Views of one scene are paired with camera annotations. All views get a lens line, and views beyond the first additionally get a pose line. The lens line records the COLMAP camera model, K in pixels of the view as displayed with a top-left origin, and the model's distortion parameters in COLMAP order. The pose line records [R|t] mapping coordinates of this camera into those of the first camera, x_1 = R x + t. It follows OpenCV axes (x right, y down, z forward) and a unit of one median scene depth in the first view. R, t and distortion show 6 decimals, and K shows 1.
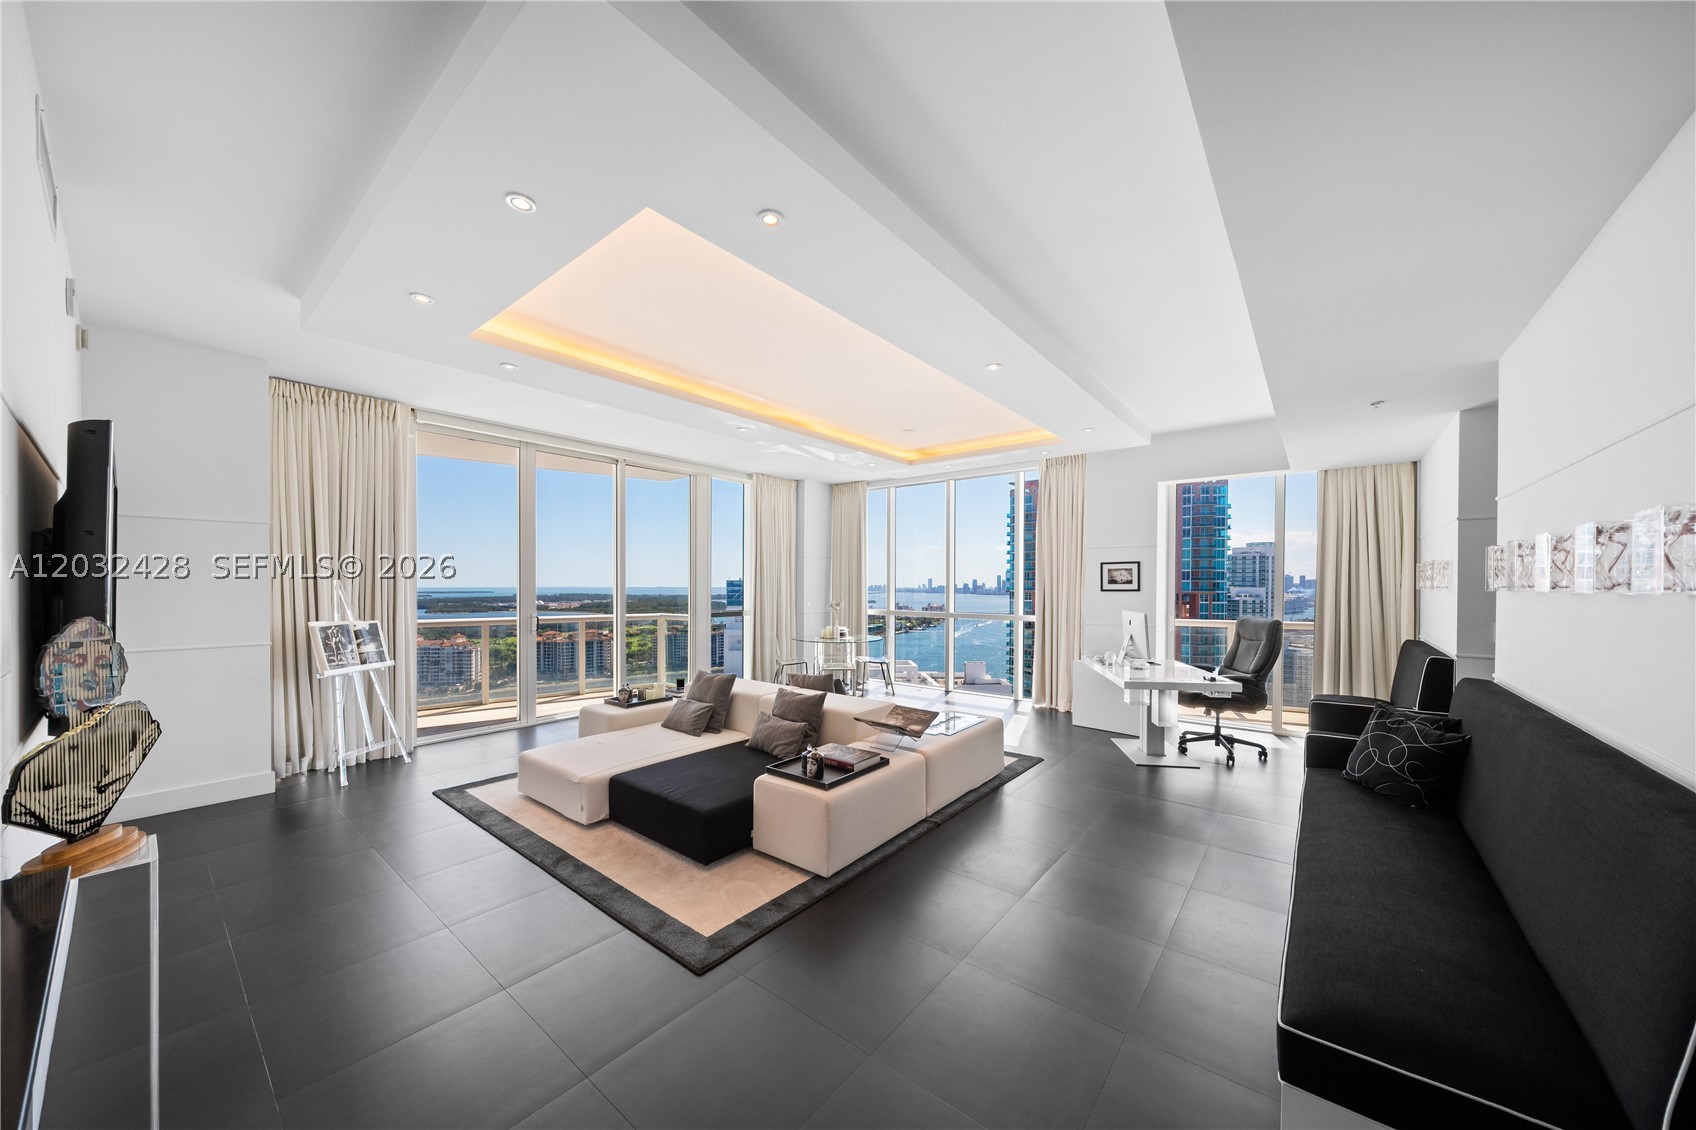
lens RADIAL K [[580.5, 0, 843.9], [0, 580.5, 588.3], [0, 0, 1]] dist [0.000040, -0.000415]
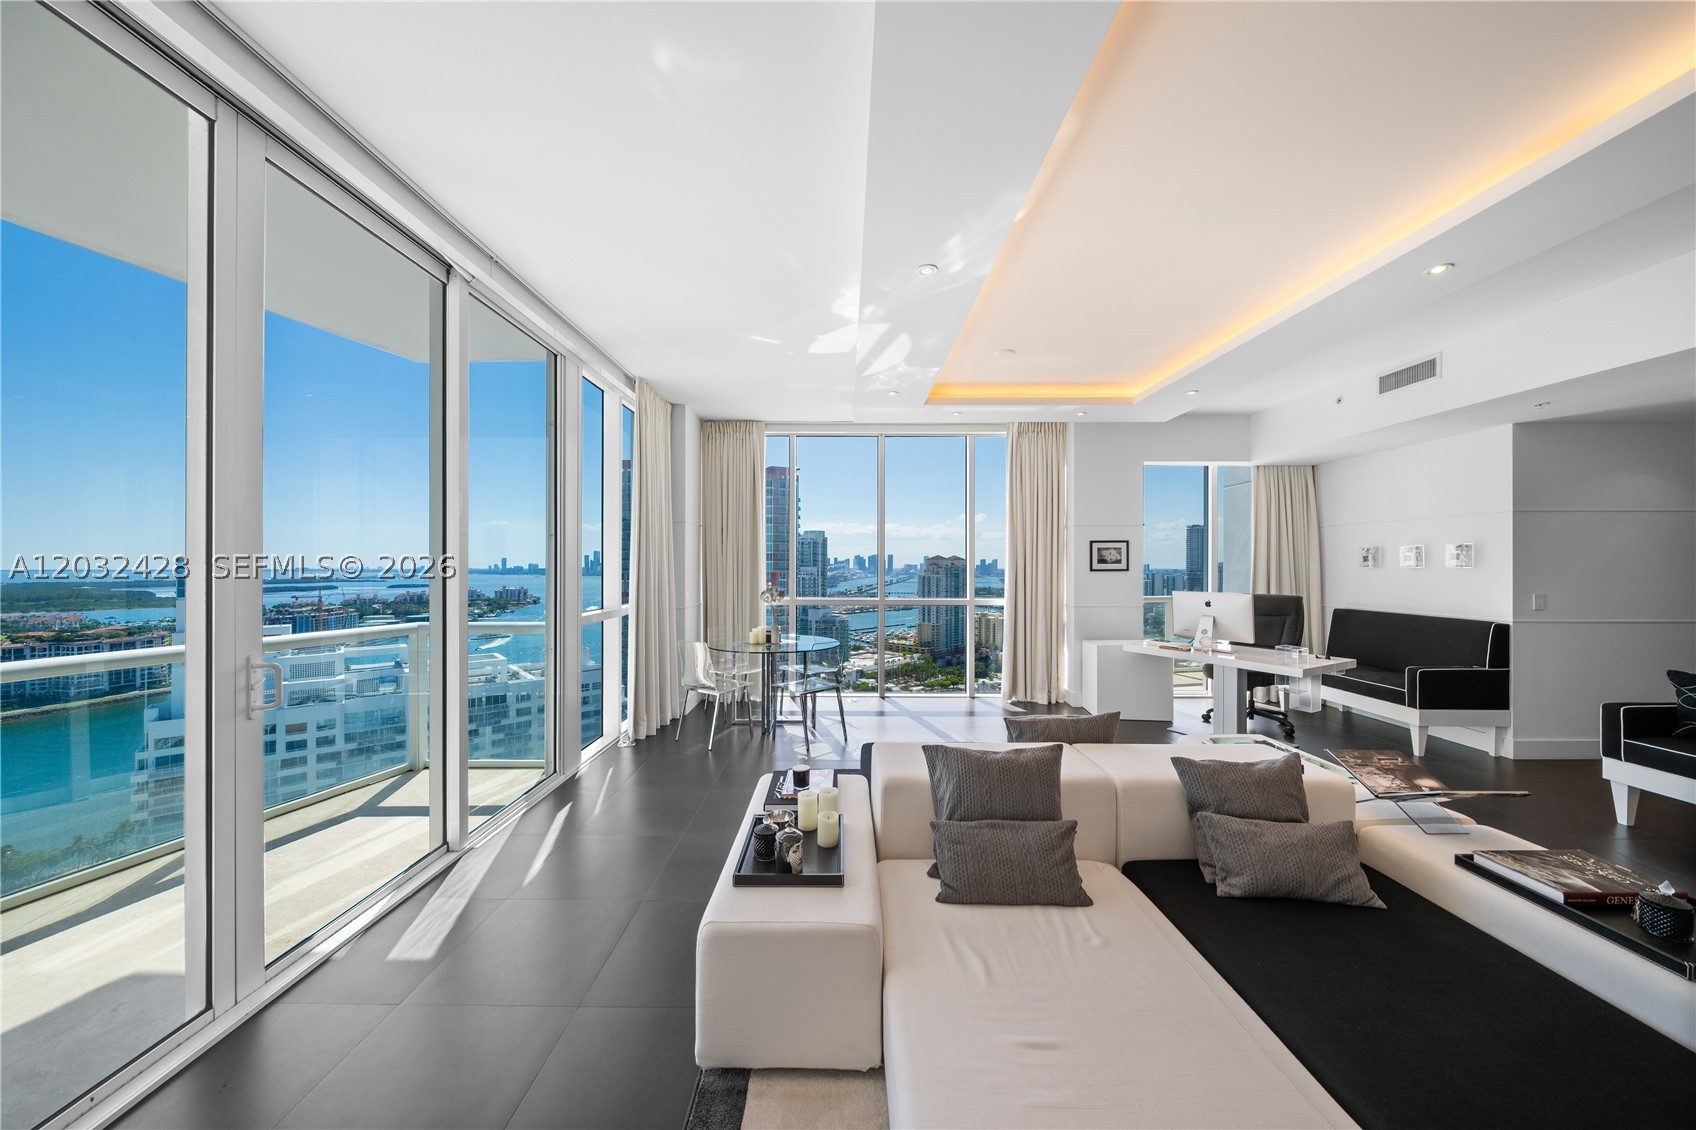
lens RADIAL K [[580.5, 0, 838.1], [0, 580.5, 566.7], [0, 0, 1]] dist [0.000040, -0.000415]
pose [[0.787175, -0.003493, 0.616719, -0.564512], [0.005102, 0.999987, -0.000848, -0.004704], [-0.616708, 0.003814, 0.787183, 0.633107]]
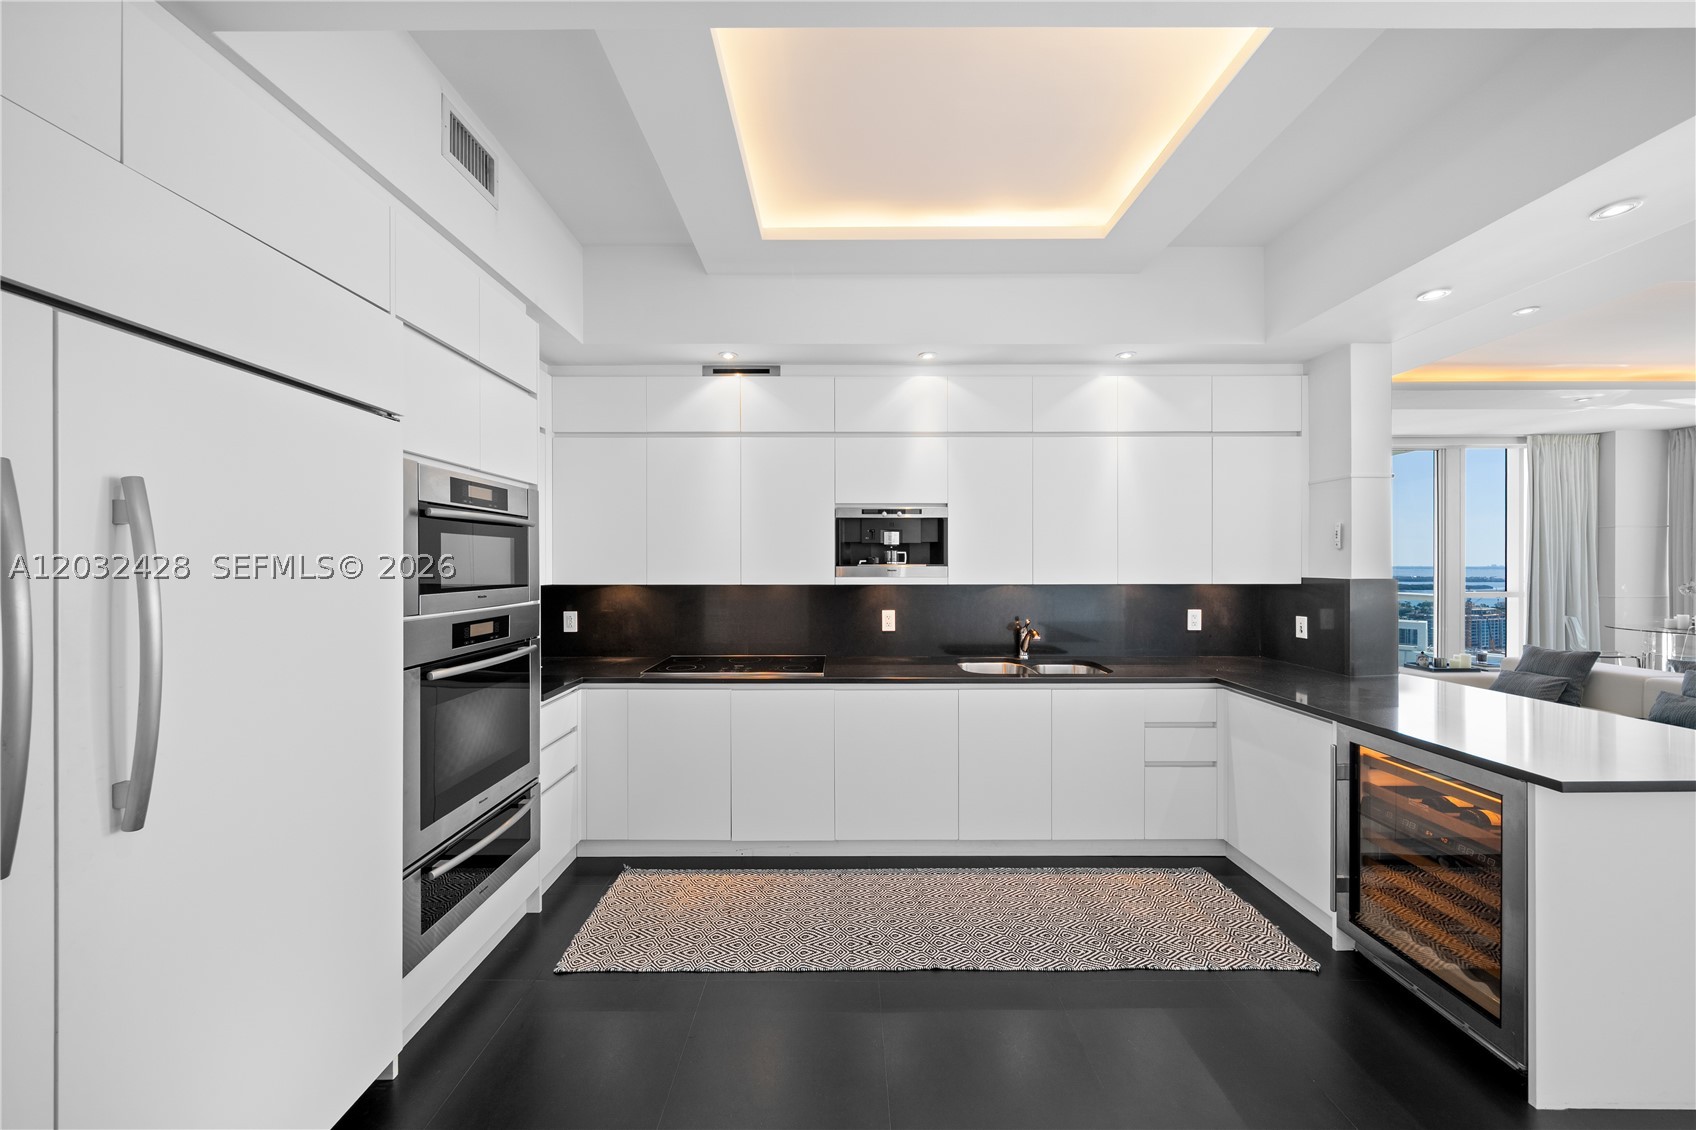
lens RADIAL K [[580.5, 0, 847.5], [0, 580.5, 566.0], [0, 0, 1]] dist [0.000040, -0.000415]
pose [[0.637605, -0.000027, -0.770364, -0.213414], [-0.002158, 0.999996, -0.001821, 0.003783], [0.770361, 0.002823, 0.637602, -0.551671]]
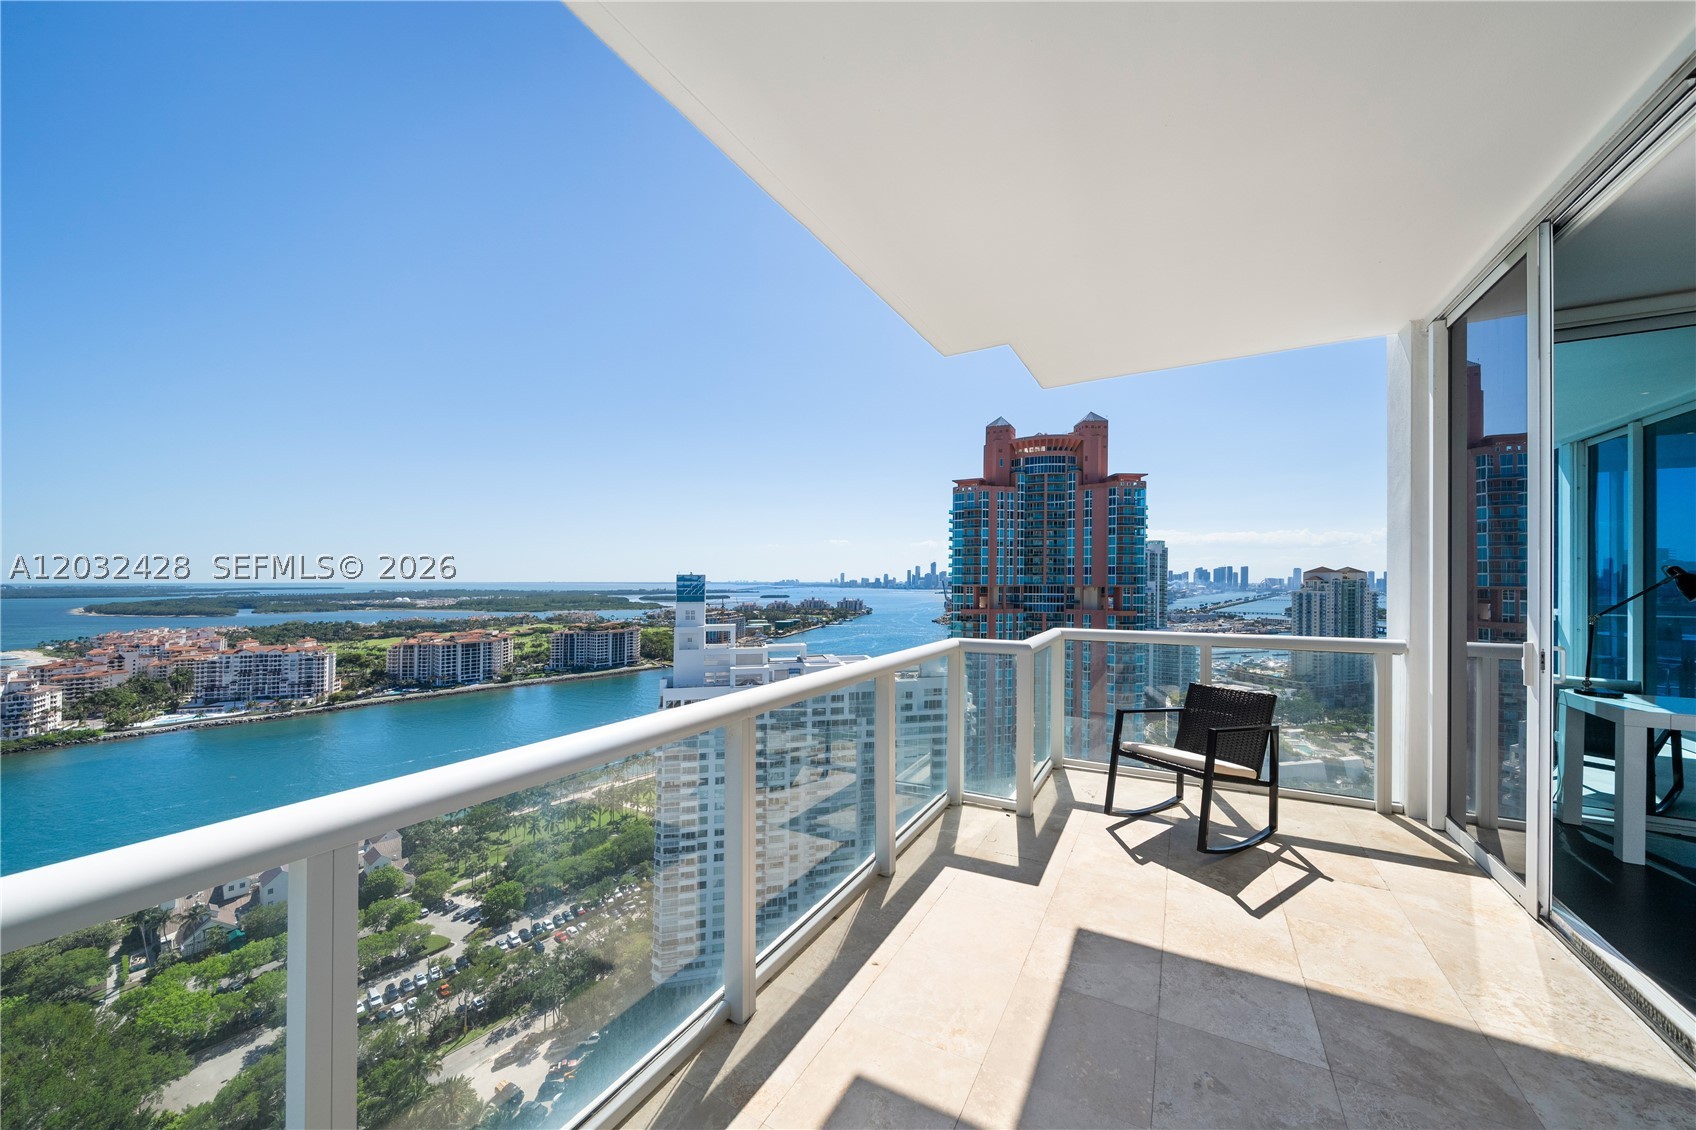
lens RADIAL K [[580.5, 0, 870.8], [0, 580.5, 564.5], [0, 0, 1]] dist [0.000040, -0.000415]
pose [[0.983553, 0.002723, 0.180601, -2.082346], [0.003038, 0.999496, -0.031612, -0.005559], [-0.180596, 0.031640, 0.983048, 0.505249]]
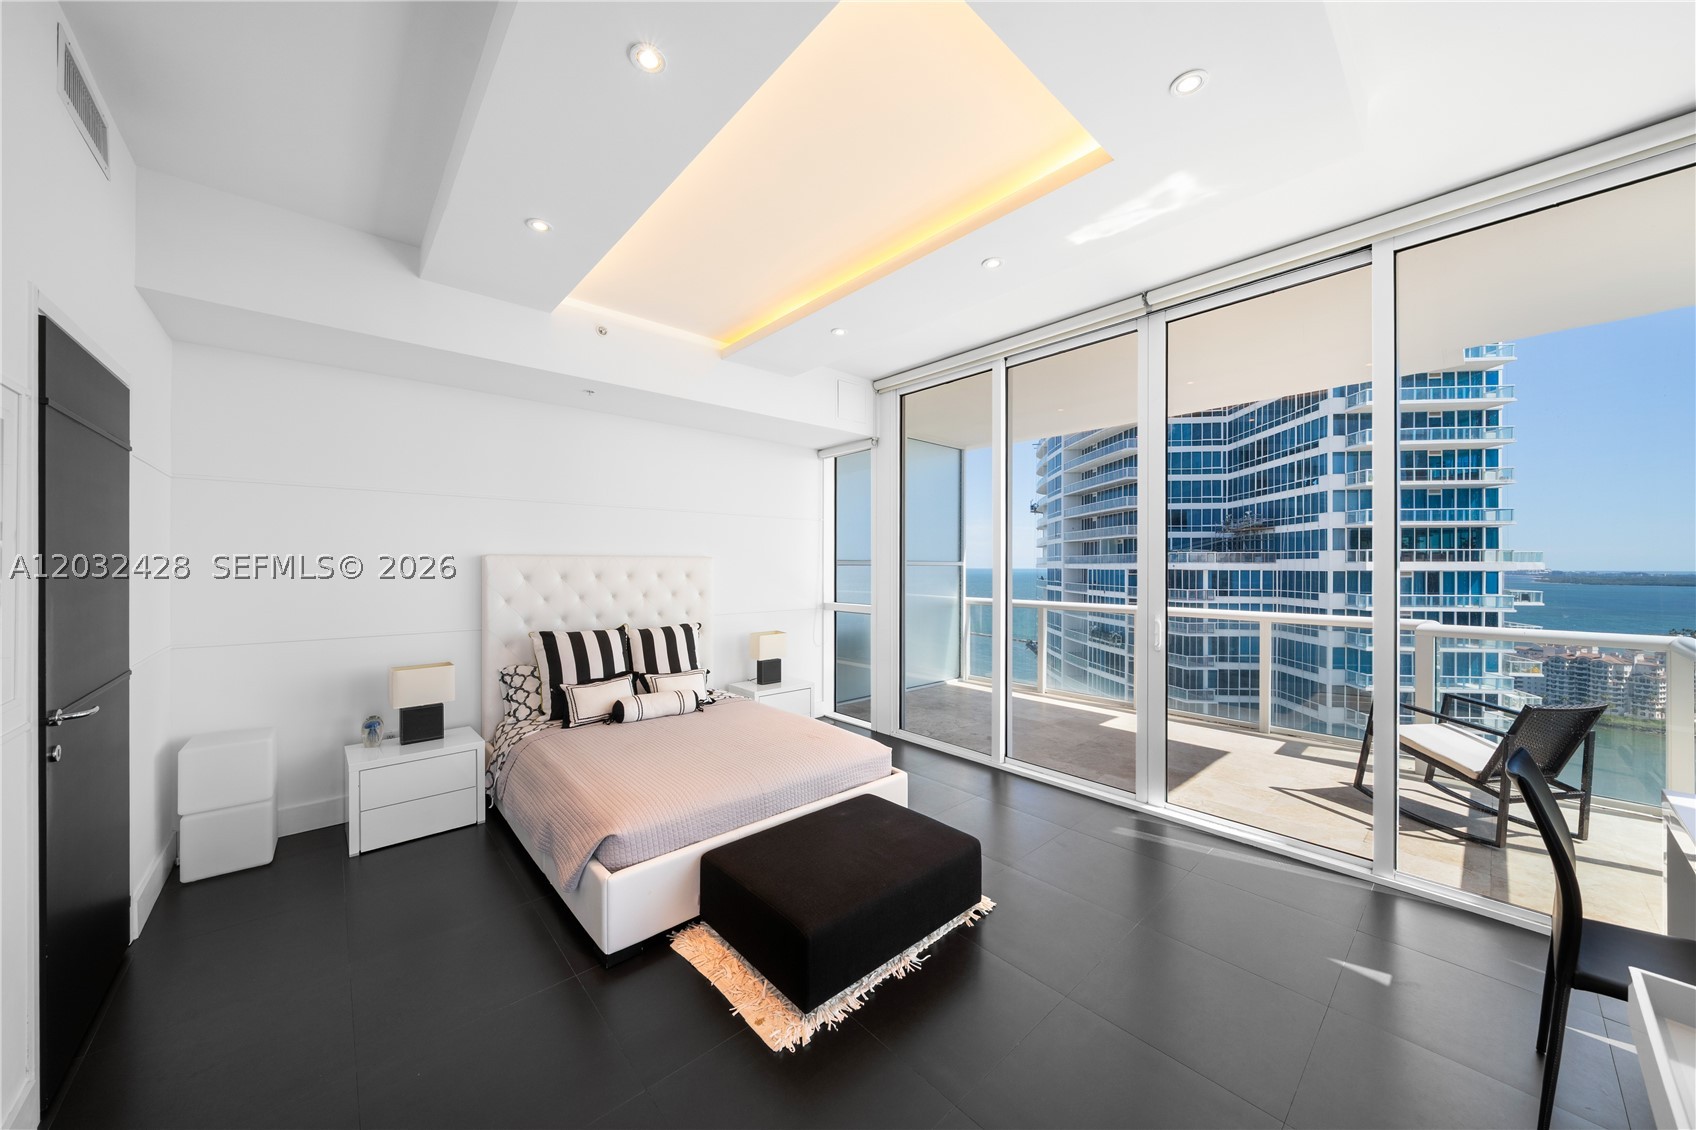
lens RADIAL K [[580.5, 0, 845.9], [0, 580.5, 569.2], [0, 0, 1]] dist [0.000040, -0.000415]
pose [[-0.161487, 0.002558, -0.986872, -0.875407], [-0.007170, 0.999967, 0.003765, -0.005099], [0.986849, 0.007684, -0.161463, 0.511135]]
